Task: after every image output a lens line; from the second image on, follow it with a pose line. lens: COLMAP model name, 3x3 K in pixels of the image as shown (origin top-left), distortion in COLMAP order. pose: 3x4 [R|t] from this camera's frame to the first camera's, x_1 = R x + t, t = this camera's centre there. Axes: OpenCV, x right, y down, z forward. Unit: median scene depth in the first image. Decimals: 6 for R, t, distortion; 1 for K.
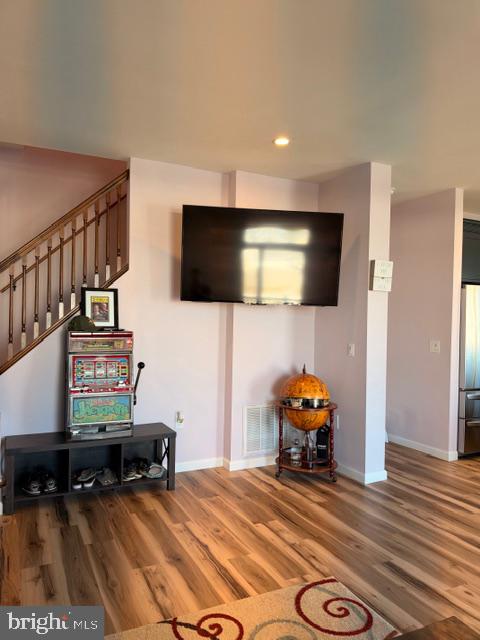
lens RADIAL K [[472.1, 0, 239.9], [0, 472.1, 320.6], [0, 0, 1]] dist [-0.002305, -0.000515]
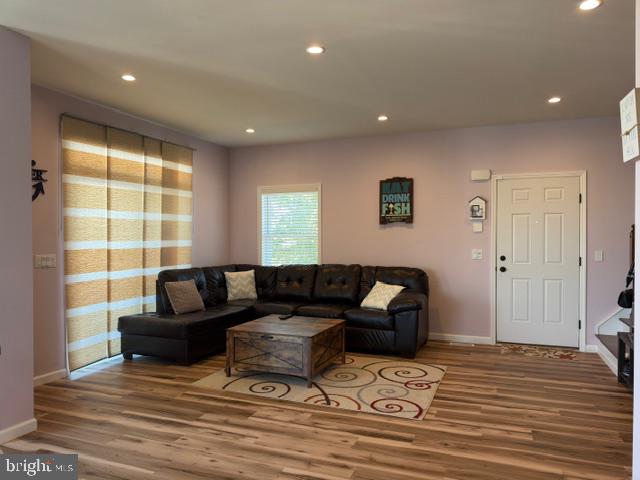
lens RADIAL K [[446.5, 0, 320.0], [0, 446.5, 240.0], [0, 0, 1]] dist [0.068221, -0.100169]
pose [[-0.742452, -0.010641, -0.669814, 1.195086], [-0.005778, 0.999938, -0.009480, 0.030032], [0.669874, -0.003168, -0.742468, 1.632126]]
